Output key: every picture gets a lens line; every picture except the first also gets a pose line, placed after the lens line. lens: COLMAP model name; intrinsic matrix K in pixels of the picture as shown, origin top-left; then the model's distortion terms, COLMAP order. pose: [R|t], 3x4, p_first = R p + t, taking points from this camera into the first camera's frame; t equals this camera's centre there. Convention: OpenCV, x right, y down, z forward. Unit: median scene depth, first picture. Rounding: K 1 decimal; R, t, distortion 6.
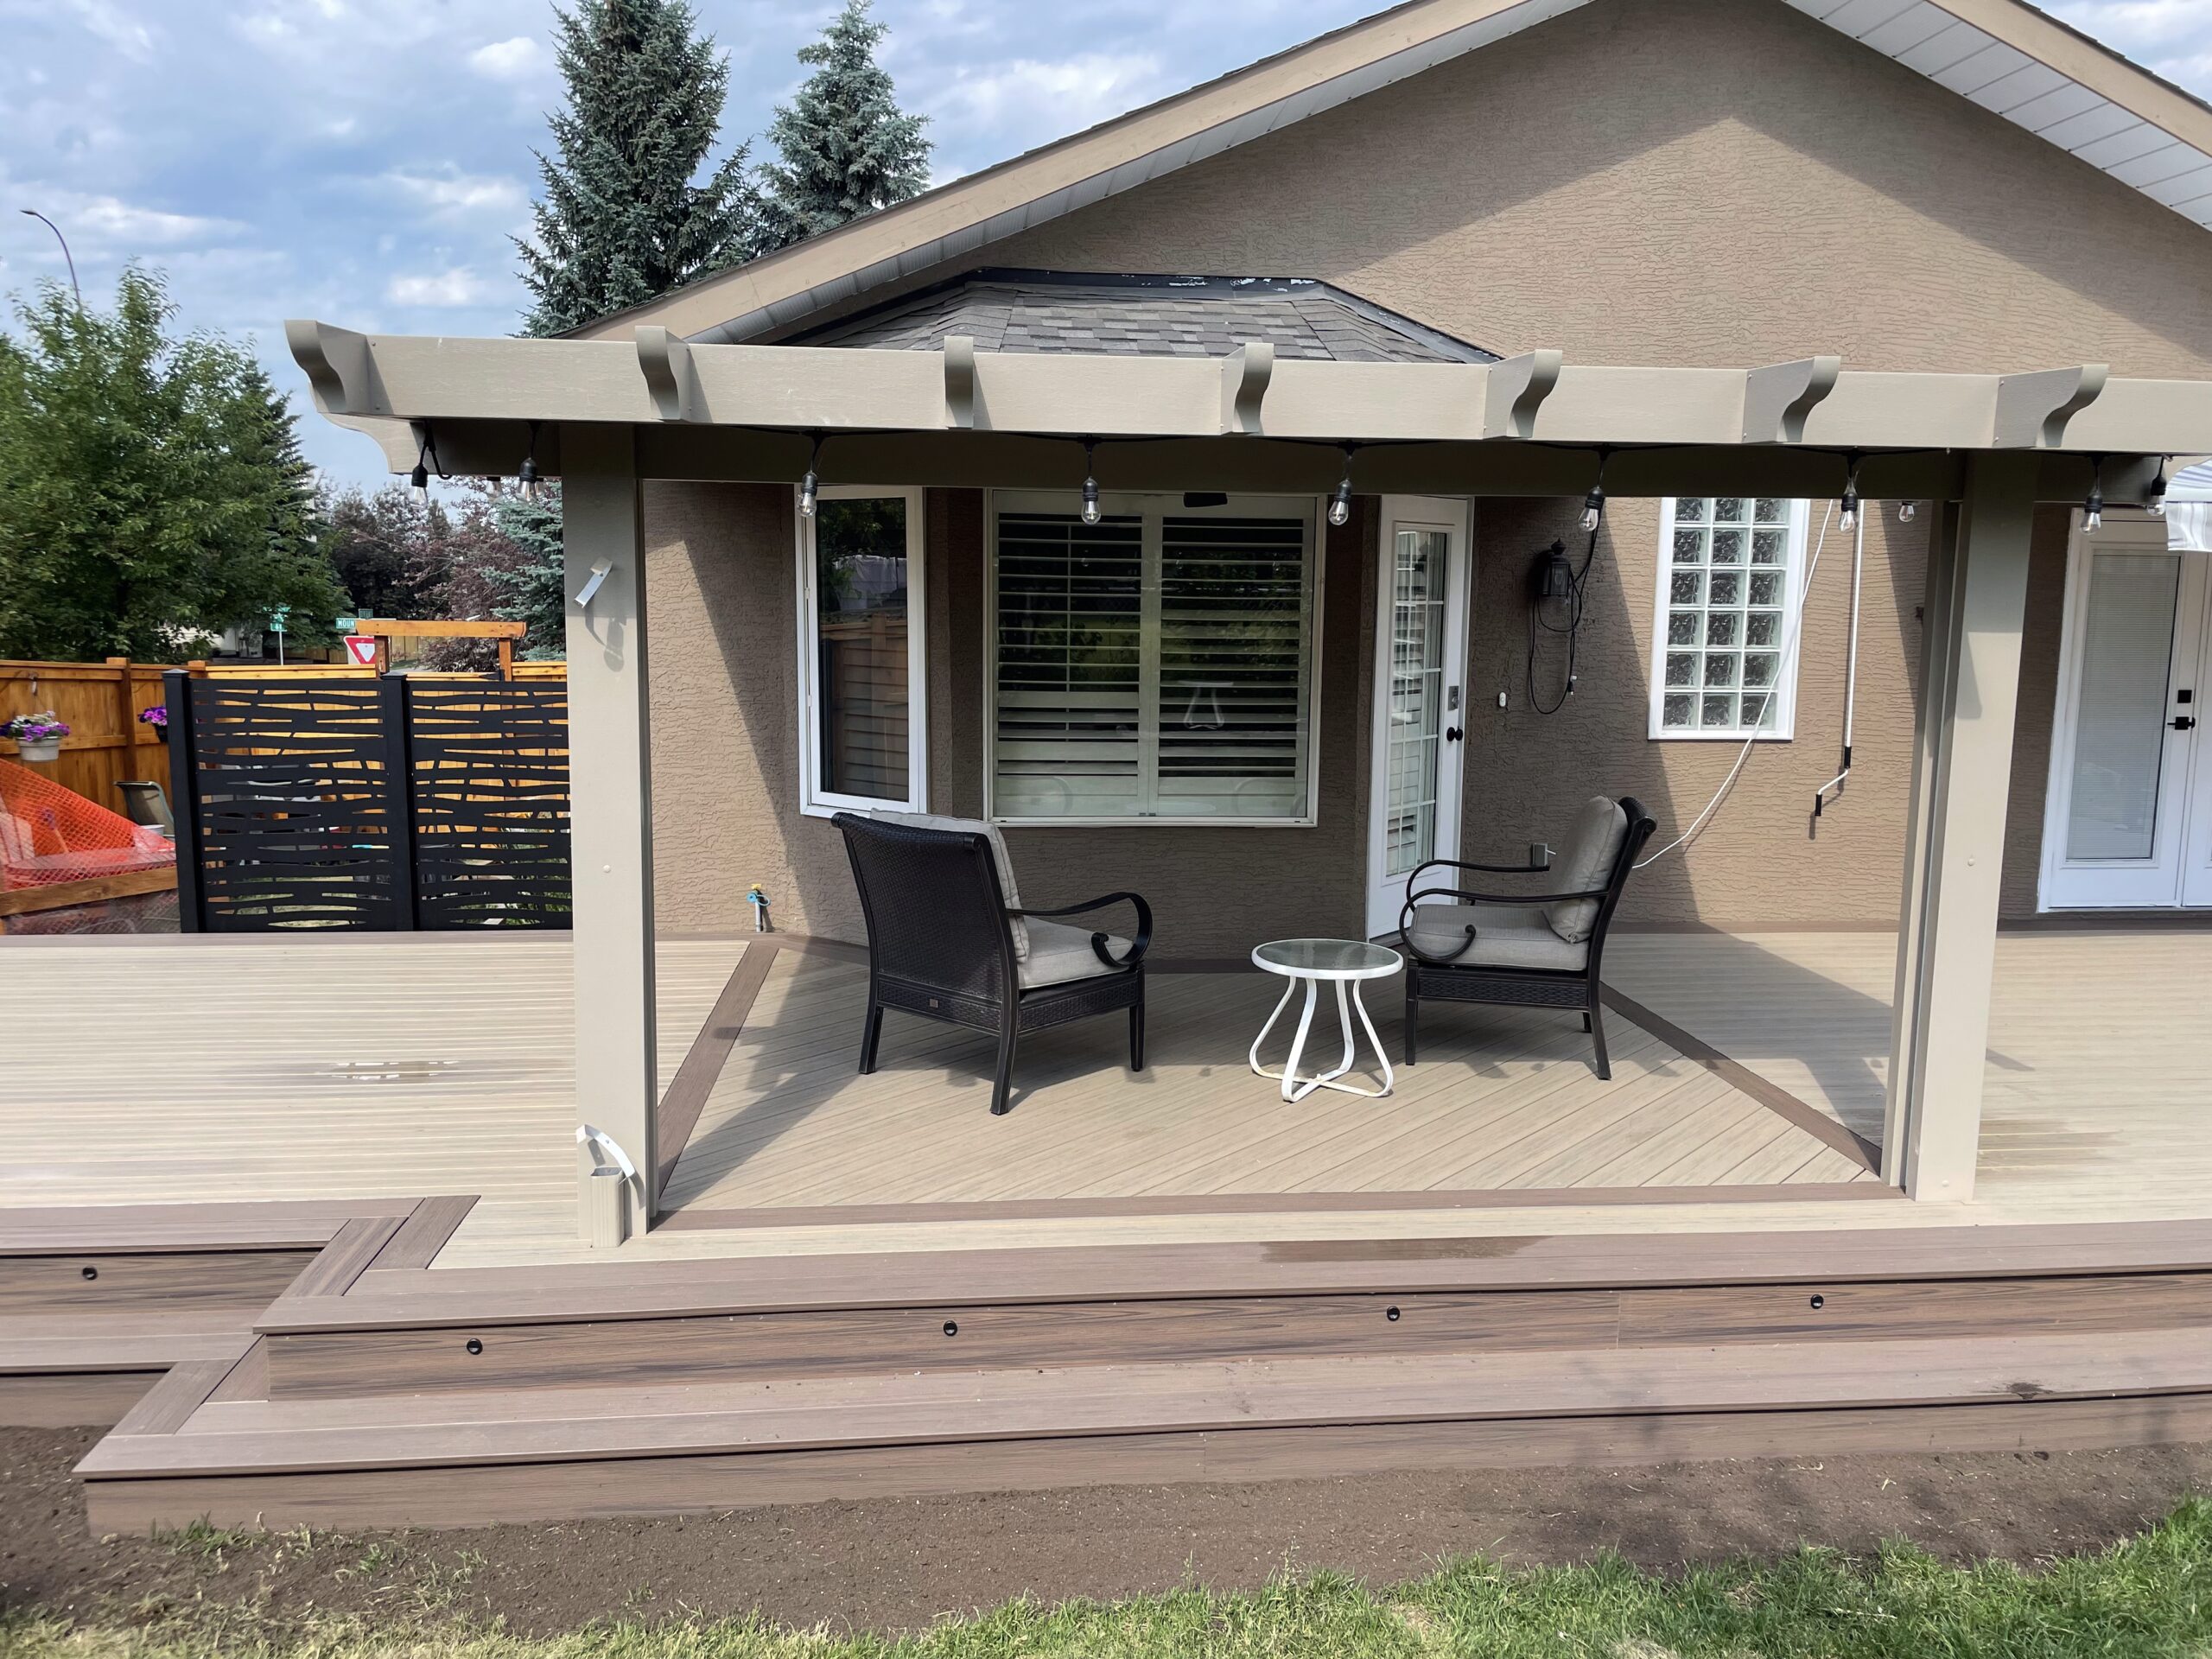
lens RADIAL K [[1673.1, 0, 1127.0], [0, 1673.1, 824.1], [0, 0, 1]] dist [0.090137, -0.120649]
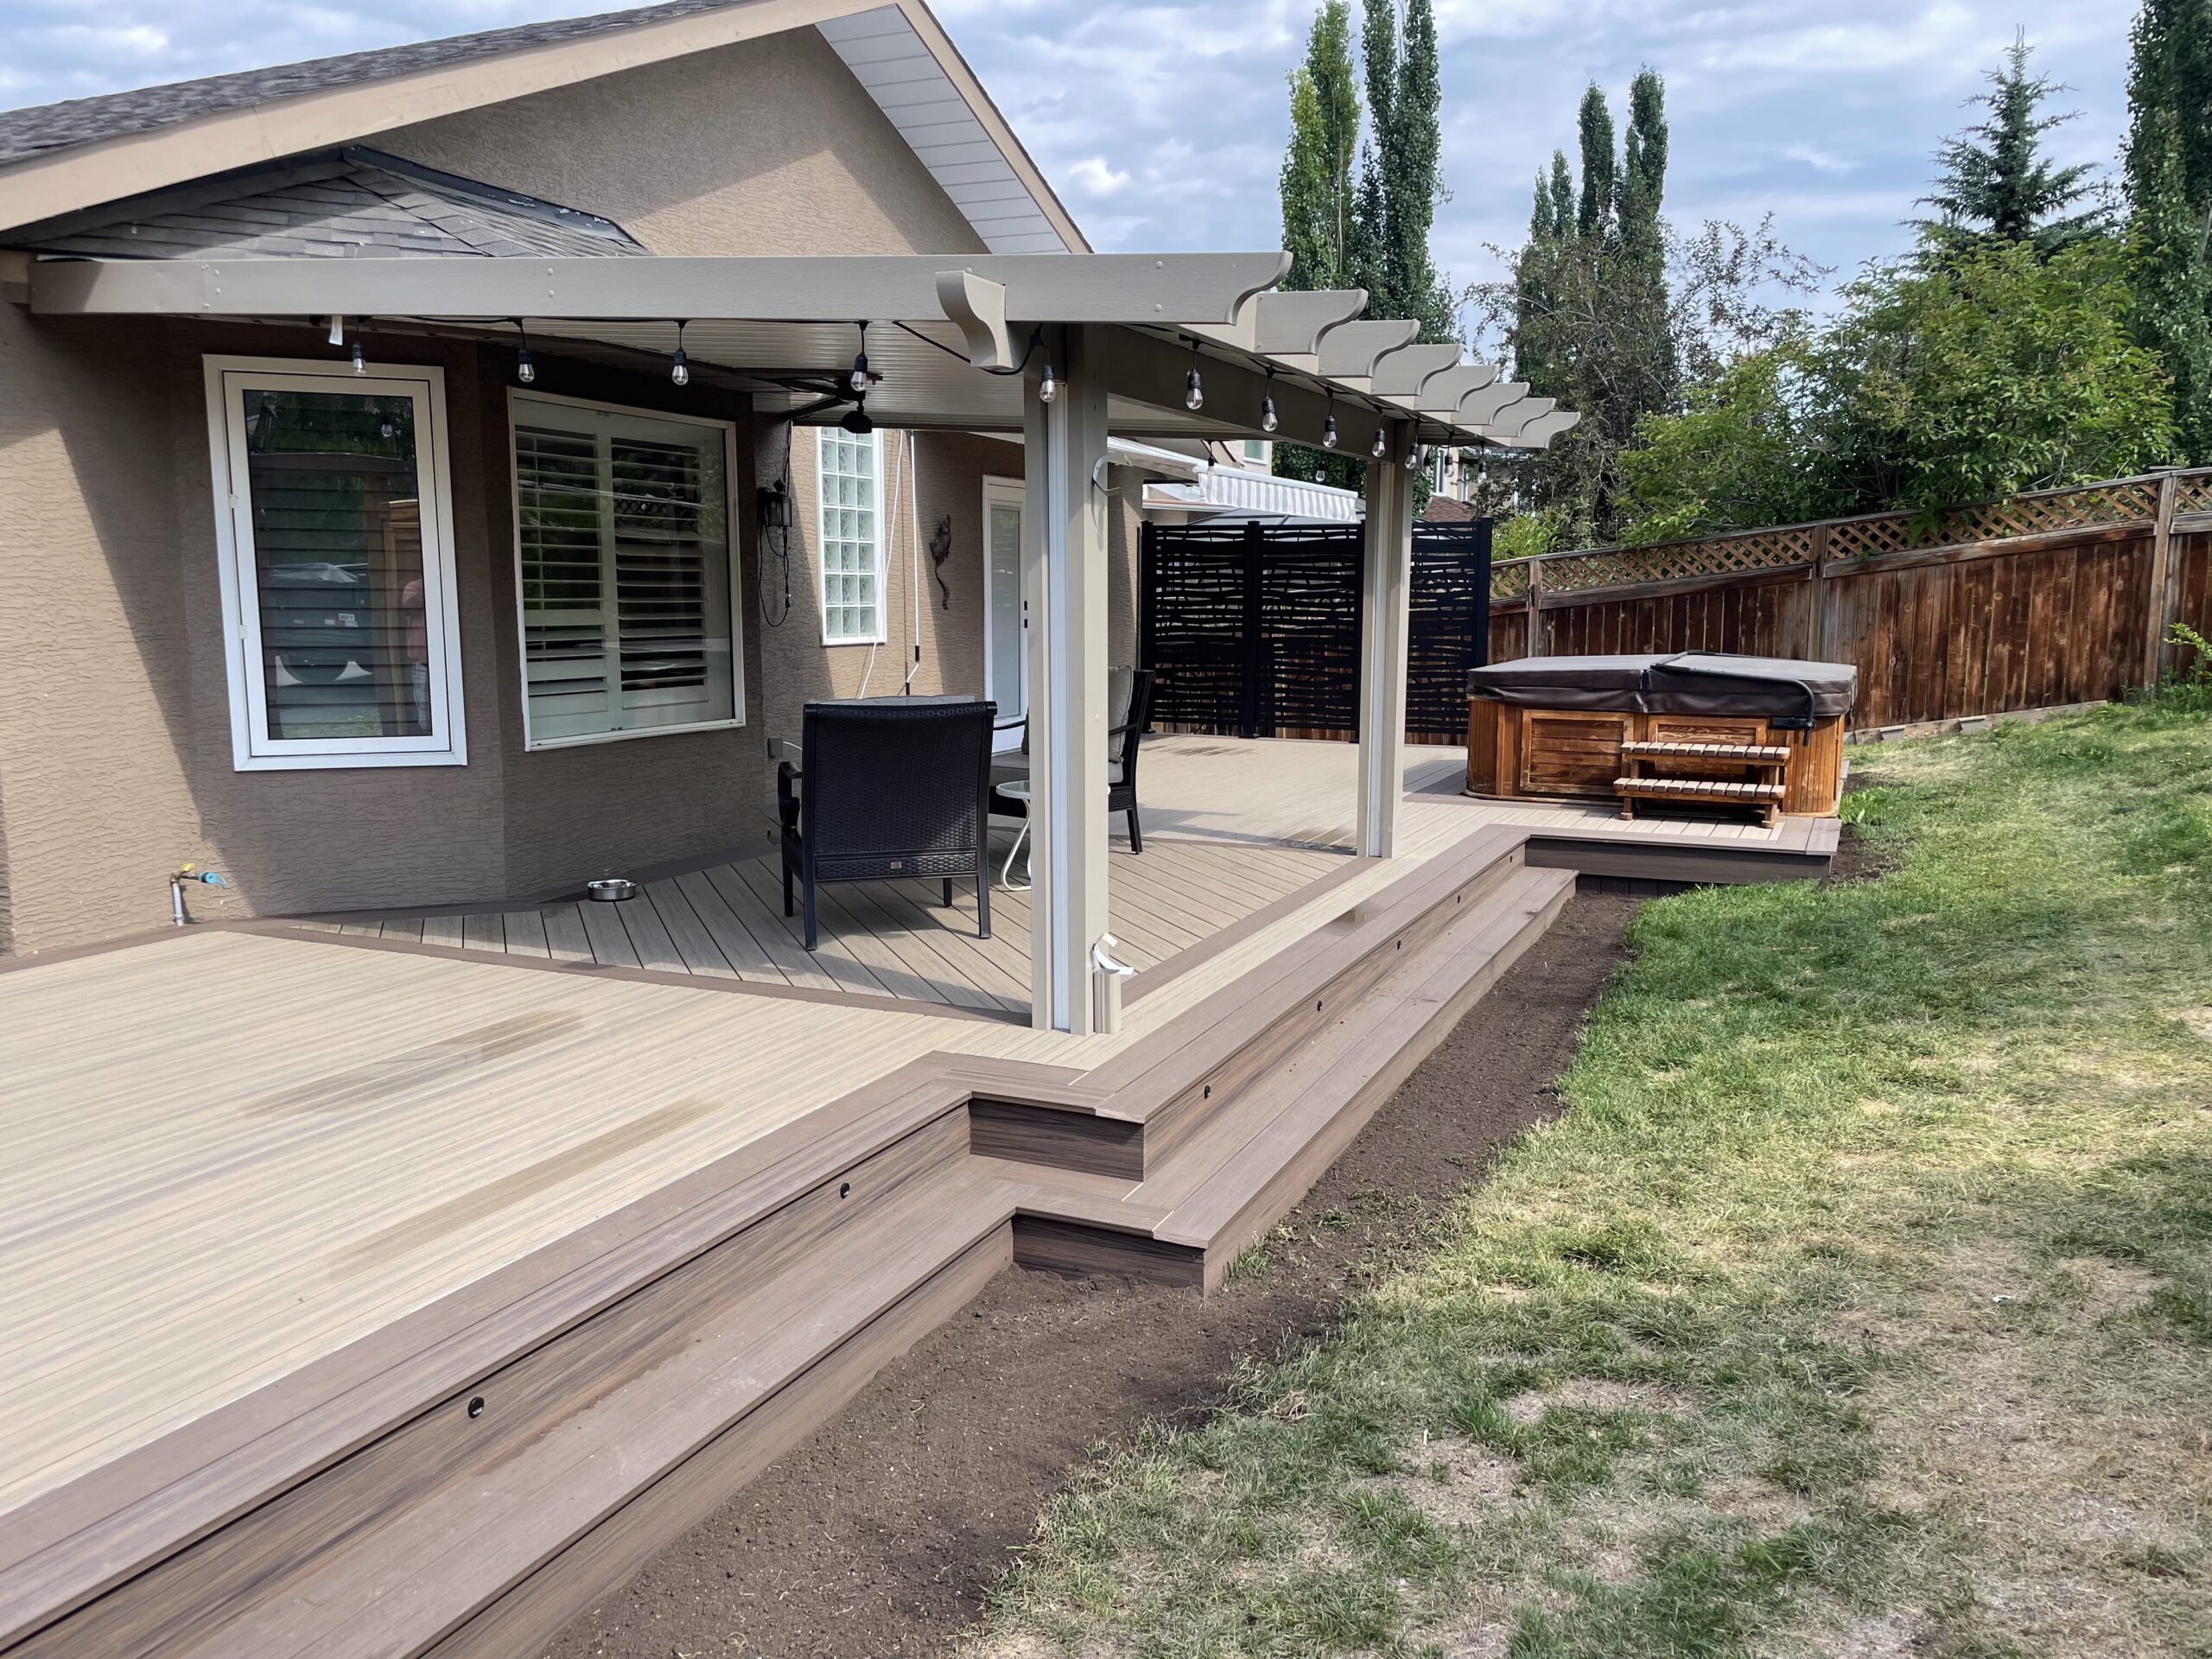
lens RADIAL K [[1673.1, 0, 1127.0], [0, 1673.1, 824.1], [0, 0, 1]] dist [0.090137, -0.120649]
pose [[0.493969, -0.134482, 0.859016, -0.738383], [0.120205, 0.989042, 0.085715, 0.001033], [-0.861130, 0.060918, 0.504721, 0.215532]]
